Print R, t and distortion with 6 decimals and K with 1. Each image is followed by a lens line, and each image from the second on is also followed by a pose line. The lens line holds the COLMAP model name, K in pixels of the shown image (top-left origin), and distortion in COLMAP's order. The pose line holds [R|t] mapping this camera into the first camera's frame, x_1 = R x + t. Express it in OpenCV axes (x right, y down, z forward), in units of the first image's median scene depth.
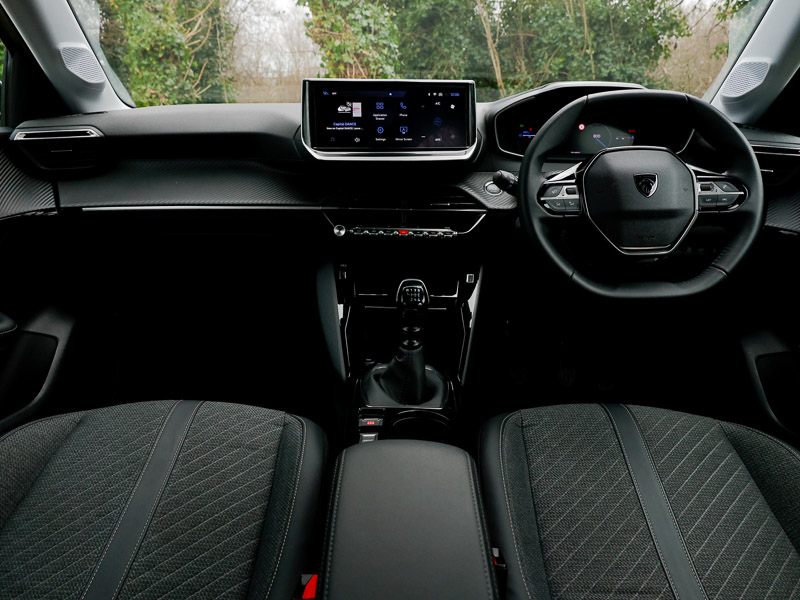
lens RADIAL K [[632.7, 0, 400.0], [0, 632.7, 300.0], [0, 0, 1]] dist [0.012663, -0.002135]
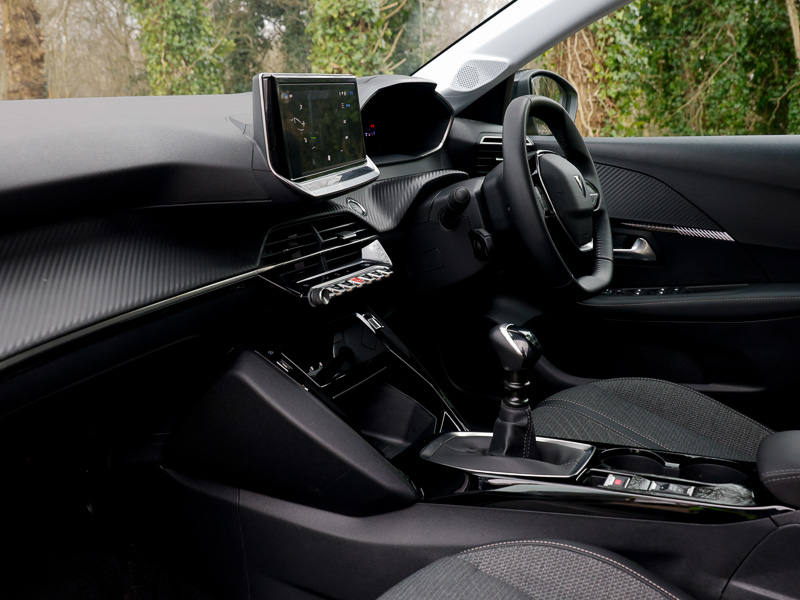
lens RADIAL K [[920.8, 0, 400.0], [0, 920.8, 300.0], [0, 0, 1]] dist [0.029159, -0.010340]
pose [[0.956885, 0.073277, -0.281073, 0.460232], [-0.090681, 0.994654, -0.049405, 0.254892], [0.275950, 0.072763, 0.958414, -0.986882]]
